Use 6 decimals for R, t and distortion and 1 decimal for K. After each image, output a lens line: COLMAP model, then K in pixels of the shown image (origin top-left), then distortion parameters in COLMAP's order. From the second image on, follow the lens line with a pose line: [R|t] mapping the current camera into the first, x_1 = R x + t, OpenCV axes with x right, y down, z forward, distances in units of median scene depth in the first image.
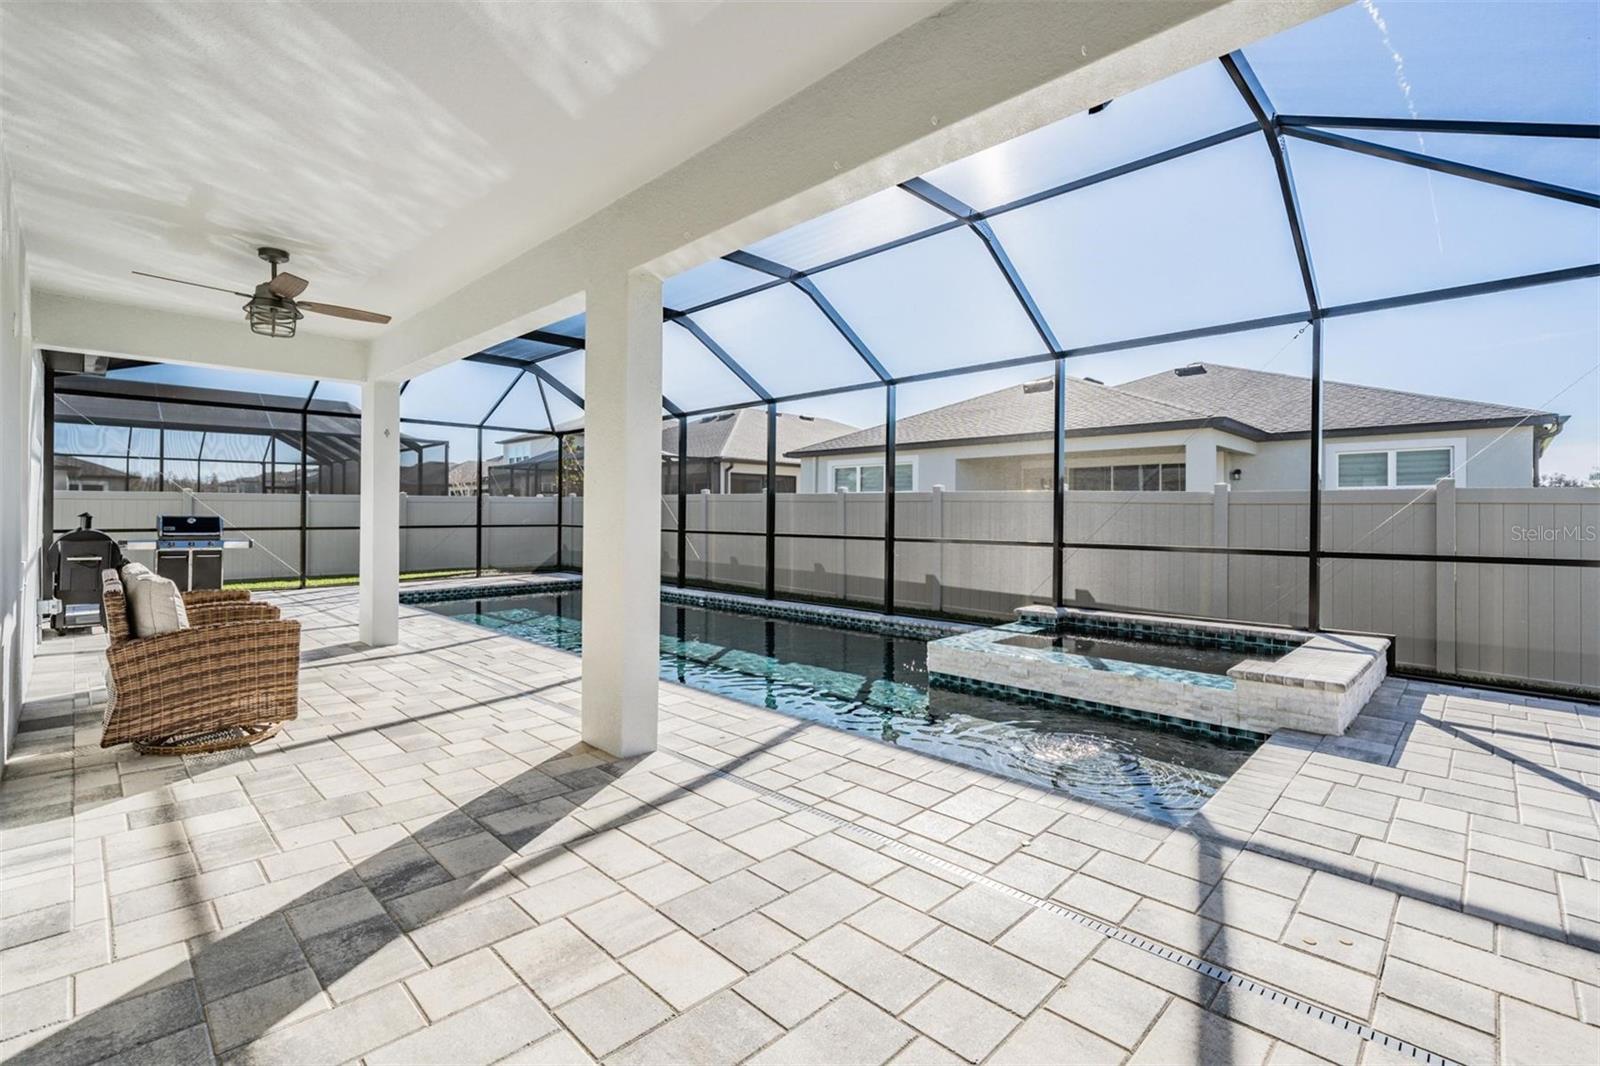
lens RADIAL K [[710.3, 0, 793.5], [0, 710.3, 515.3], [0, 0, 1]] dist [0.000290, -0.000279]
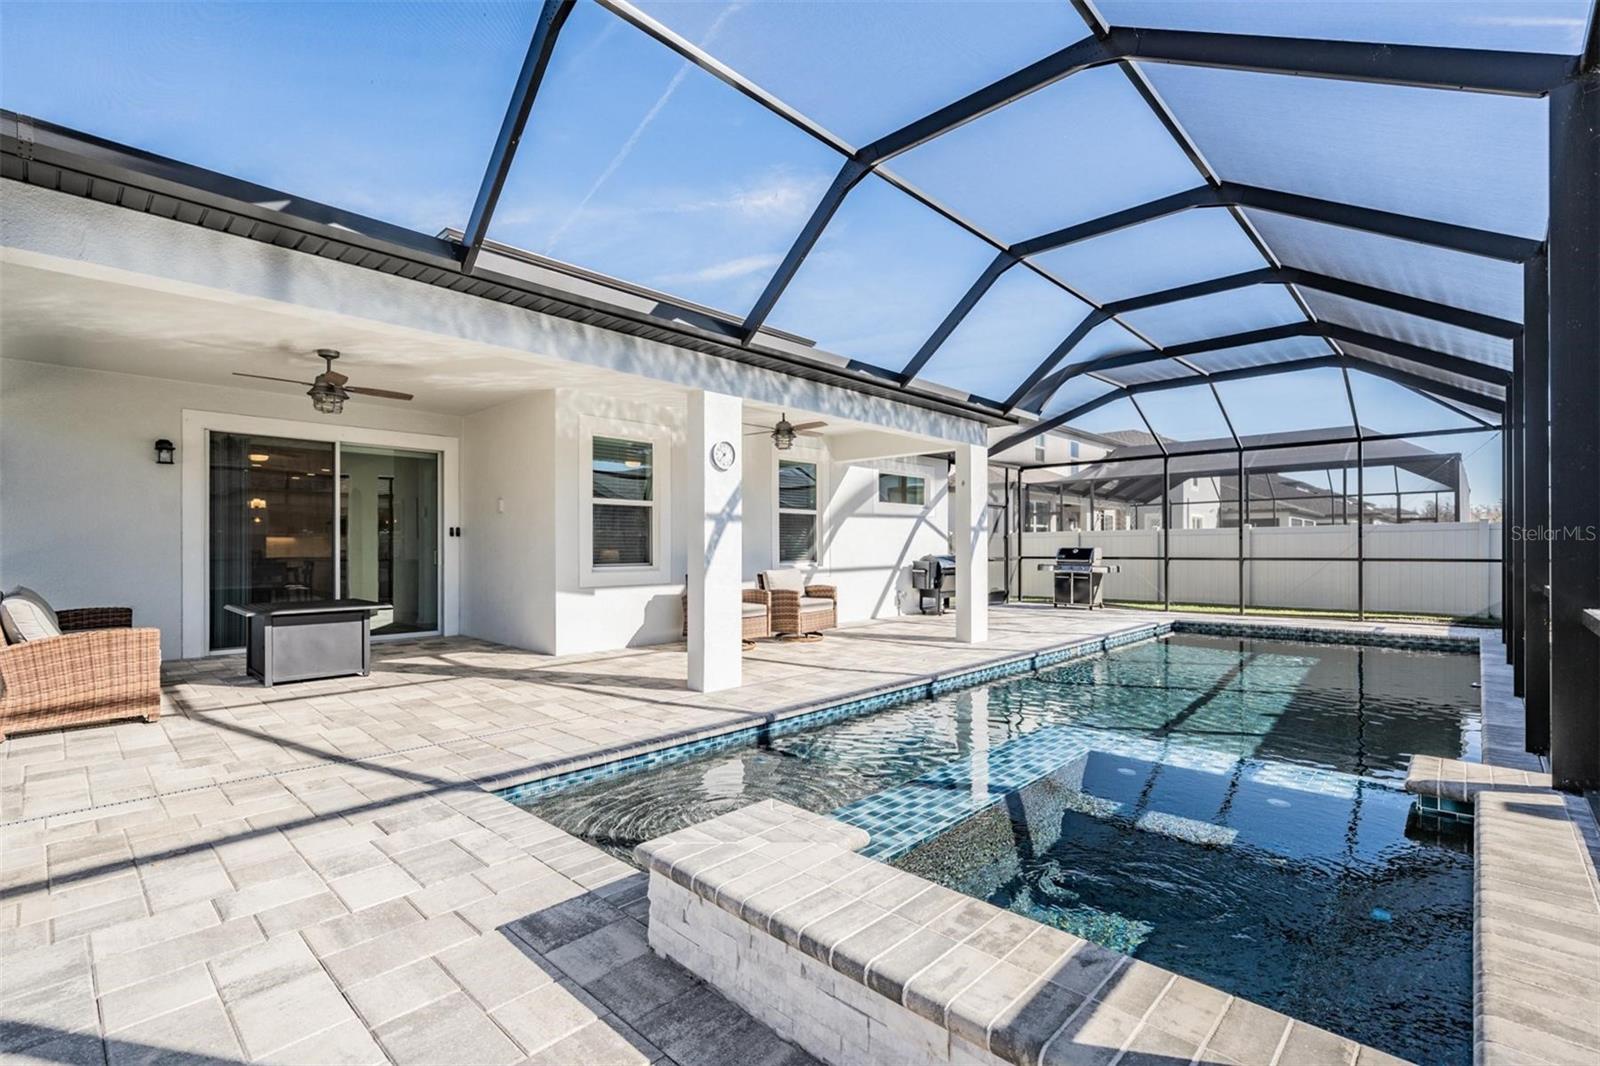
lens RADIAL K [[722.3, 0, 779.9], [0, 722.3, 545.4], [0, 0, 1]] dist [0.000517, 0.000189]
pose [[0.008786, -0.006917, -0.999937, 0.949736], [-0.001943, 0.999974, -0.006935, 0.013448], [0.999960, 0.002003, 0.008772, 0.793120]]
